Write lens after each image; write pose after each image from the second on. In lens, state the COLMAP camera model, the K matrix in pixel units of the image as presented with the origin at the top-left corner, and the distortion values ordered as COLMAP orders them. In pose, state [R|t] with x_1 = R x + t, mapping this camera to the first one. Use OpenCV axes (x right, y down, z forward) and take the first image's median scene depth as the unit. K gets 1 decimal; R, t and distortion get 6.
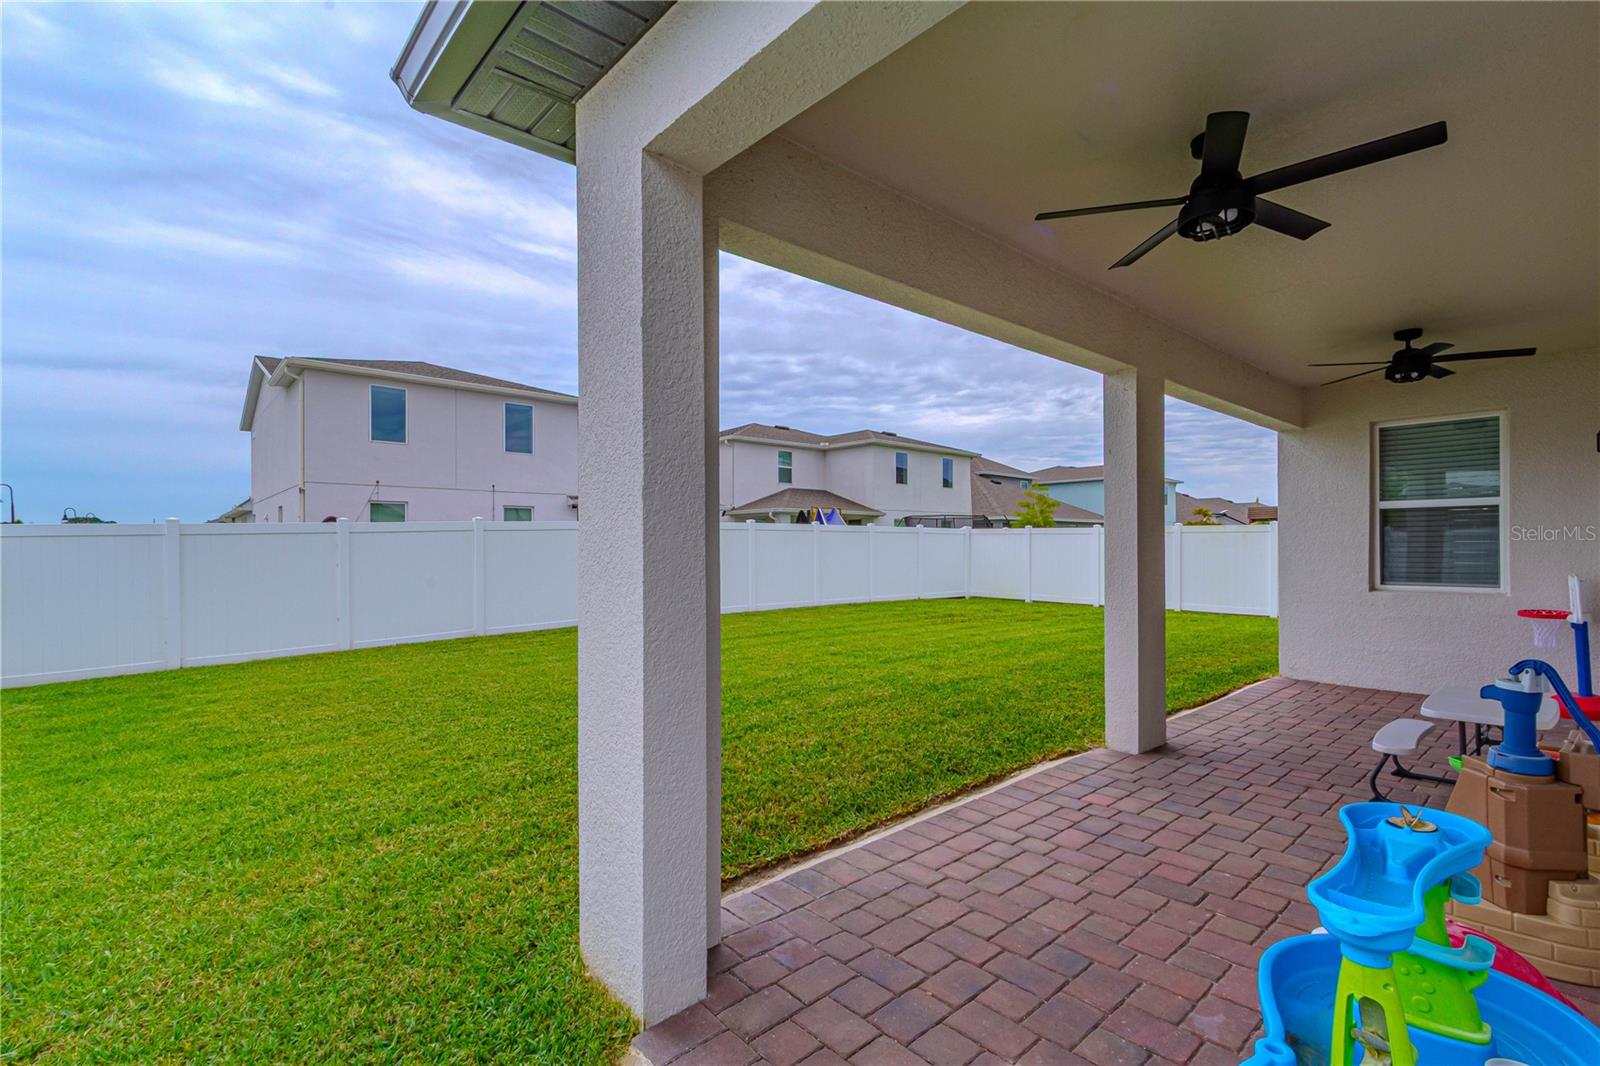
lens RADIAL K [[746.4, 0, 797.6], [0, 746.4, 539.3], [0, 0, 1]] dist [-0.002363, -0.000498]
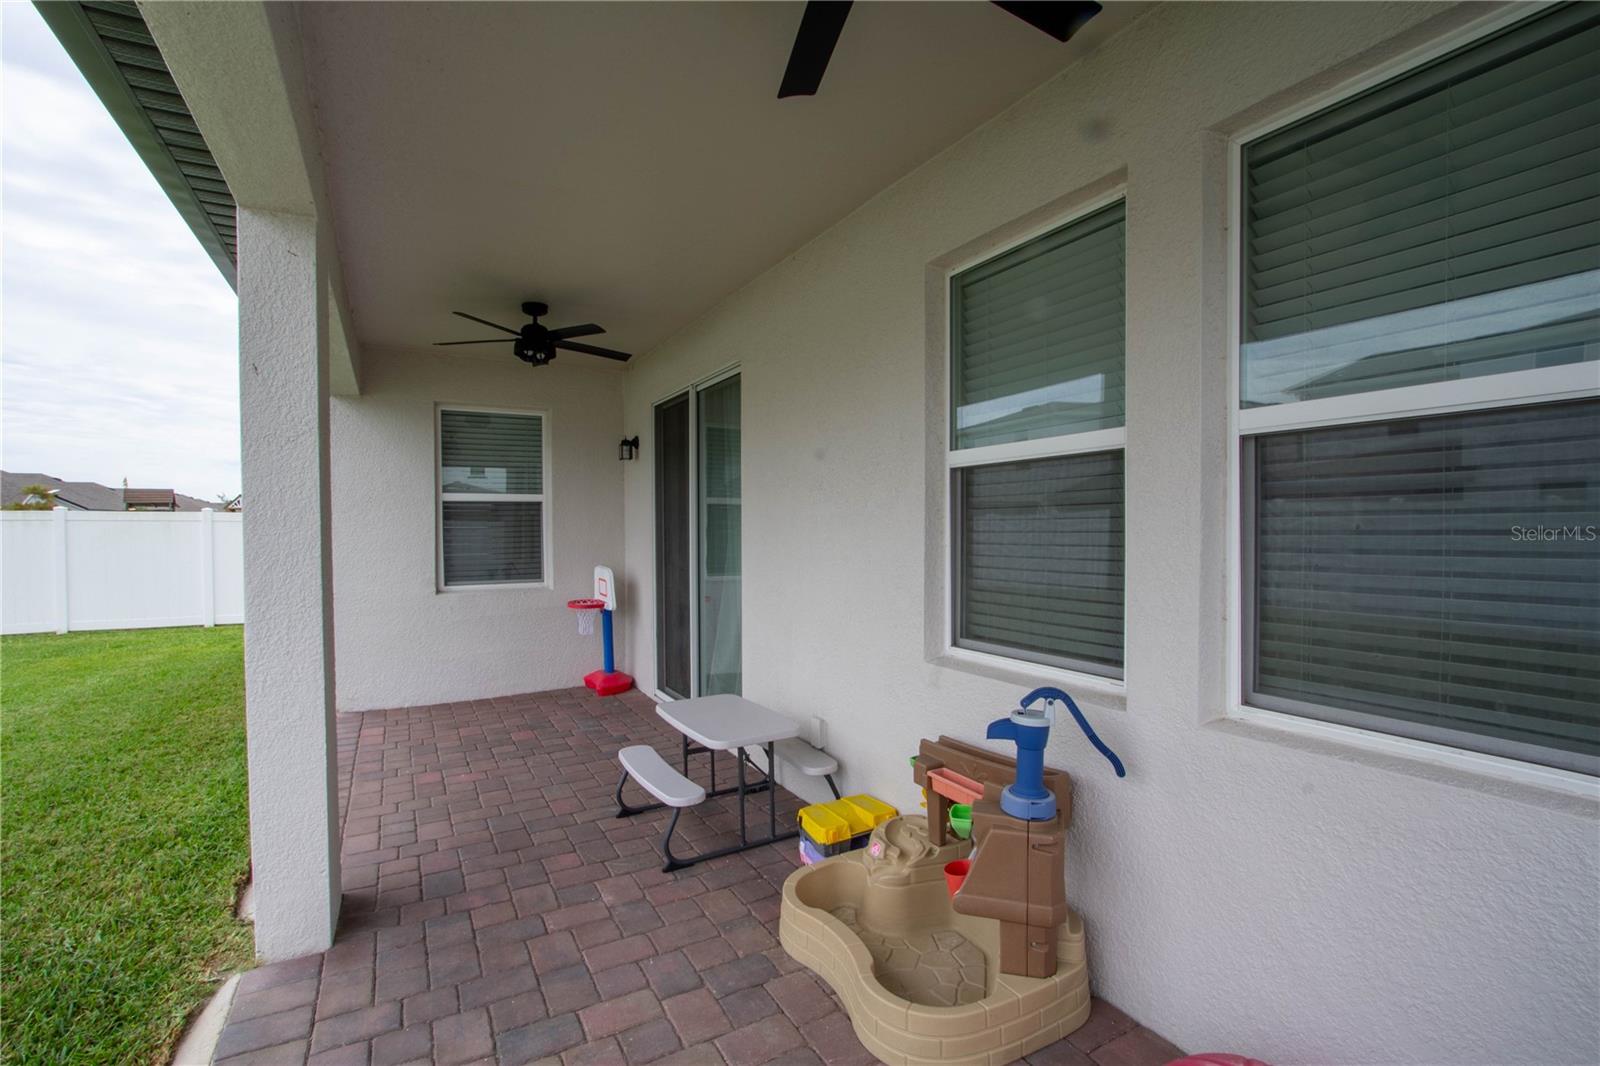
lens RADIAL K [[746.4, 0, 794.1], [0, 746.4, 540.3], [0, 0, 1]] dist [-0.002363, -0.000498]
pose [[0.242215, -0.013075, 0.970135, 0.017781], [-0.004520, 0.999883, 0.014605, -0.009714], [-0.970212, -0.007922, 0.242127, 0.416172]]
